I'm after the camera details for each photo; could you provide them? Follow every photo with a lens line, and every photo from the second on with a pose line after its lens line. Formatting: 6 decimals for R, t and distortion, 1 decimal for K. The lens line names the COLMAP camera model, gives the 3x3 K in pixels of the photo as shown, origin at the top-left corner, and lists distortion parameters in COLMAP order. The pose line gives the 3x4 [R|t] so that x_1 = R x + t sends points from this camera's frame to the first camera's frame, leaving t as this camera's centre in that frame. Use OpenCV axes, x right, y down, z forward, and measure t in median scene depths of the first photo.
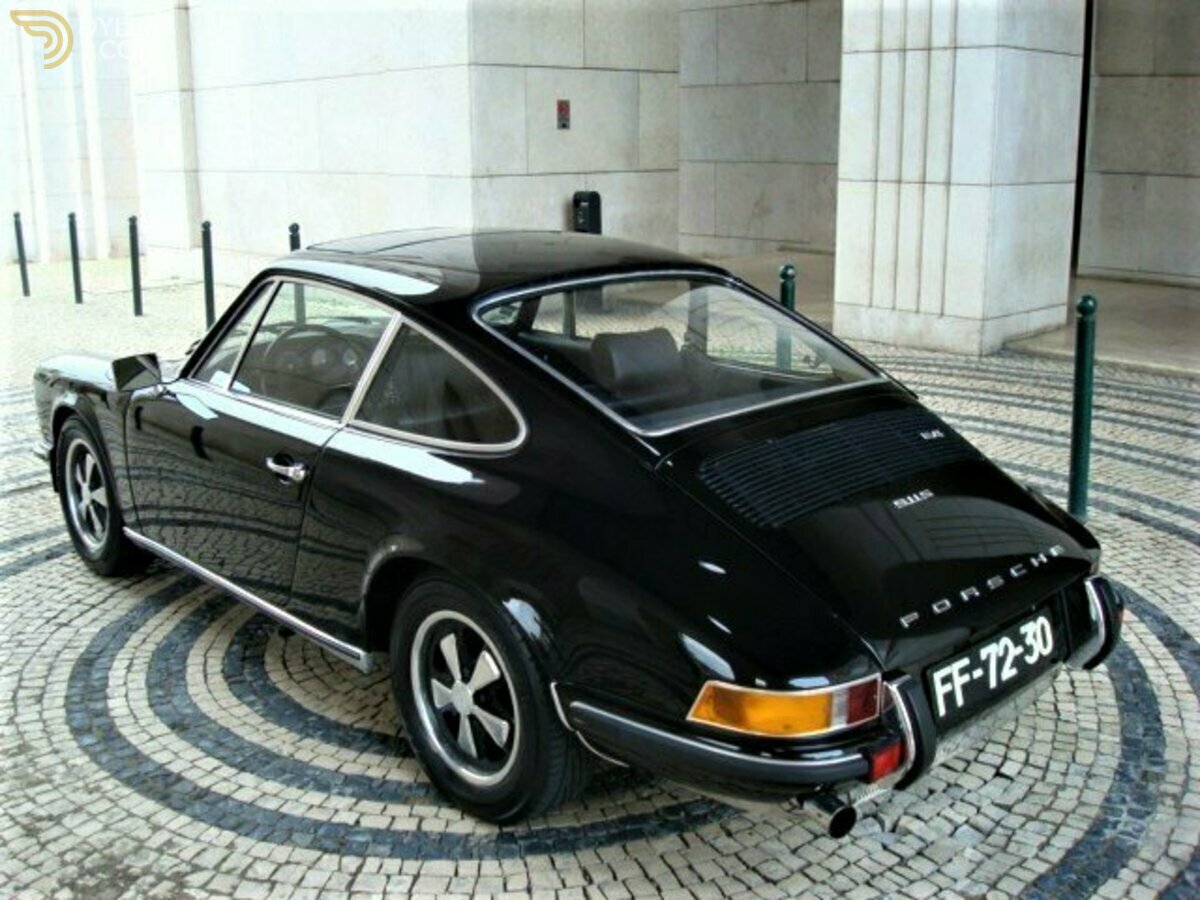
lens RADIAL K [[1266.6, 0, 600.0], [0, 1266.6, 450.0], [0, 0, 1]] dist [-0.109449, -0.021945]
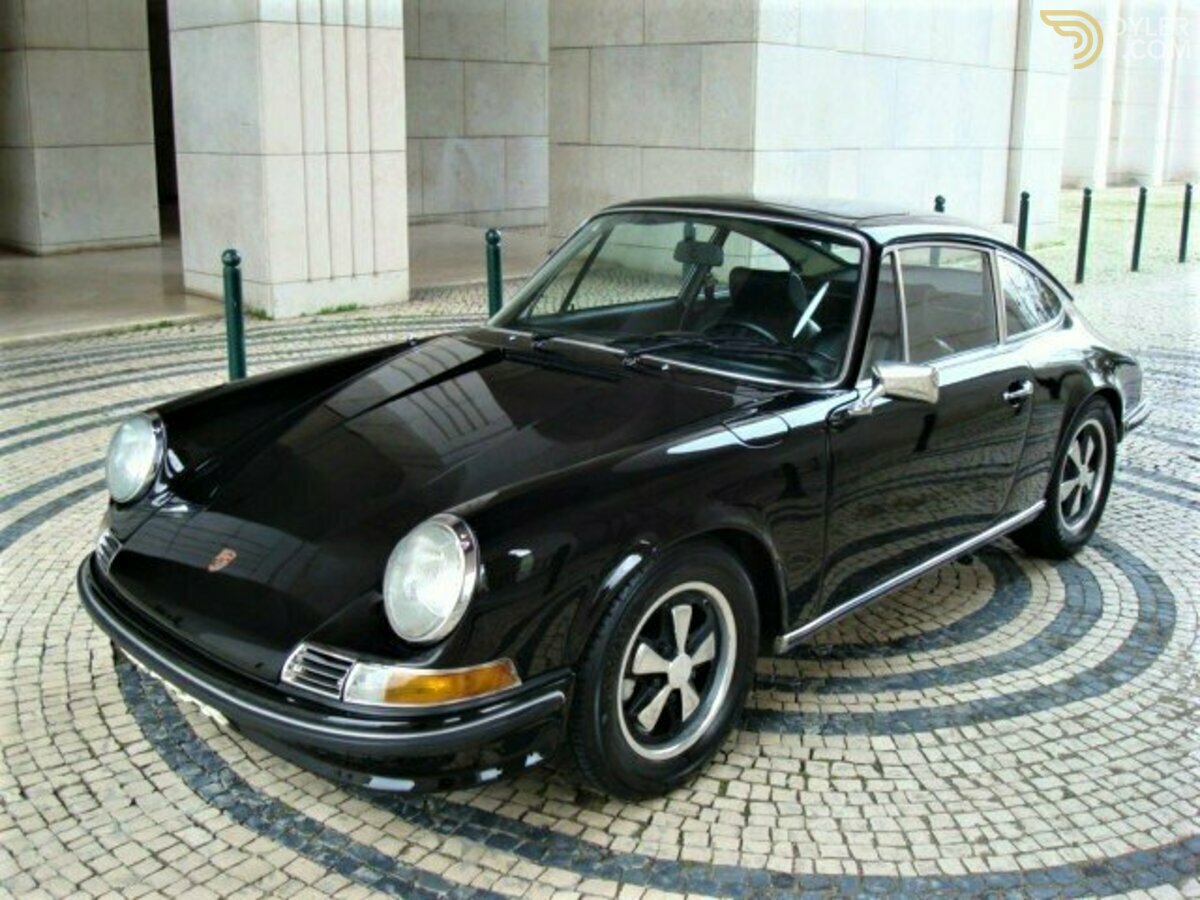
lens RADIAL K [[1228.1, 0, 600.0], [0, 1228.1, 450.0], [0, 0, 1]] dist [-0.095484, -0.031959]
pose [[-0.074115, -0.252269, 0.964815, -1.295010], [0.224966, 0.938308, 0.262619, -0.316146], [-0.971544, 0.236514, -0.012791, 1.360739]]
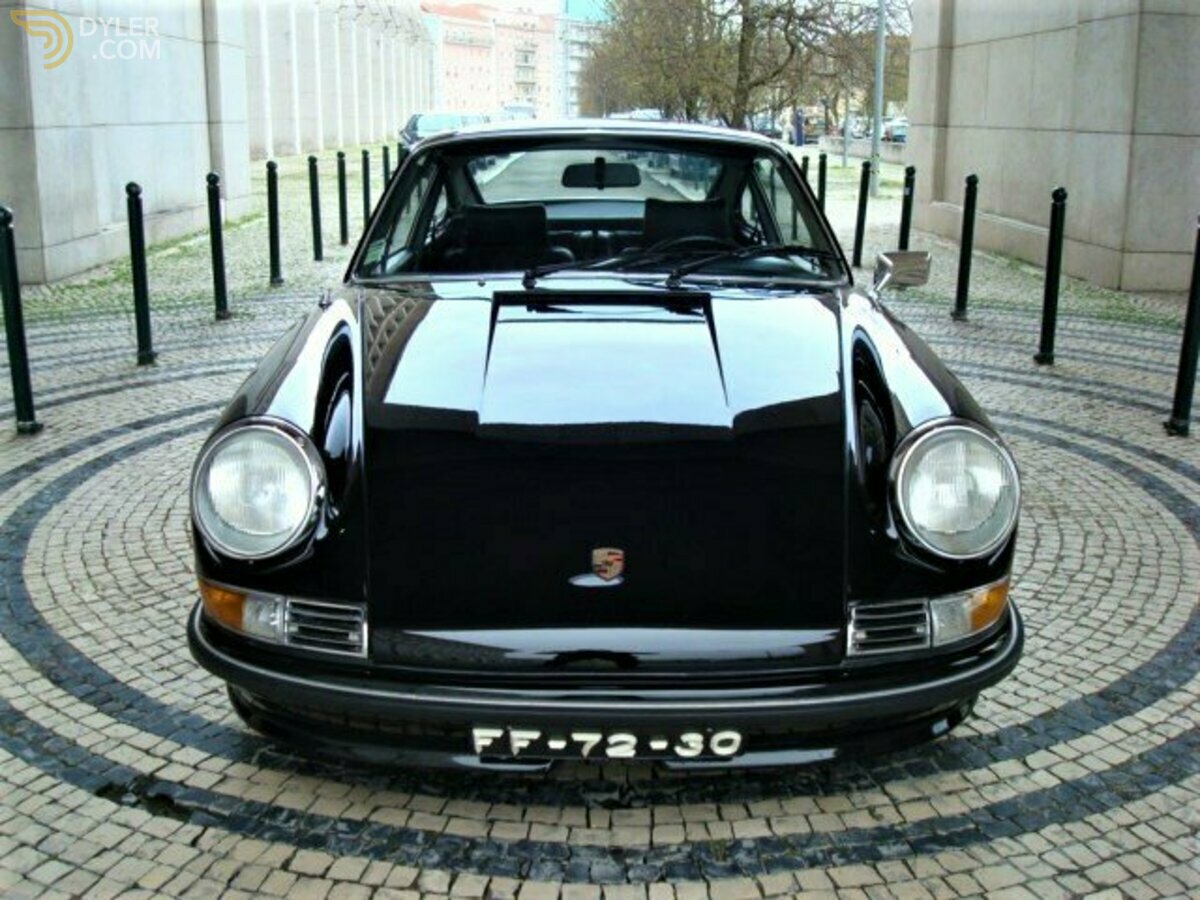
lens RADIAL K [[1228.1, 0, 600.0], [0, 1228.1, 450.0], [0, 0, 1]] dist [-0.095484, -0.031959]
pose [[-0.747975, -0.166761, 0.642437, -0.889185], [0.159394, 0.894466, 0.417761, -0.398656], [-0.644304, 0.414875, -0.642457, 1.993342]]
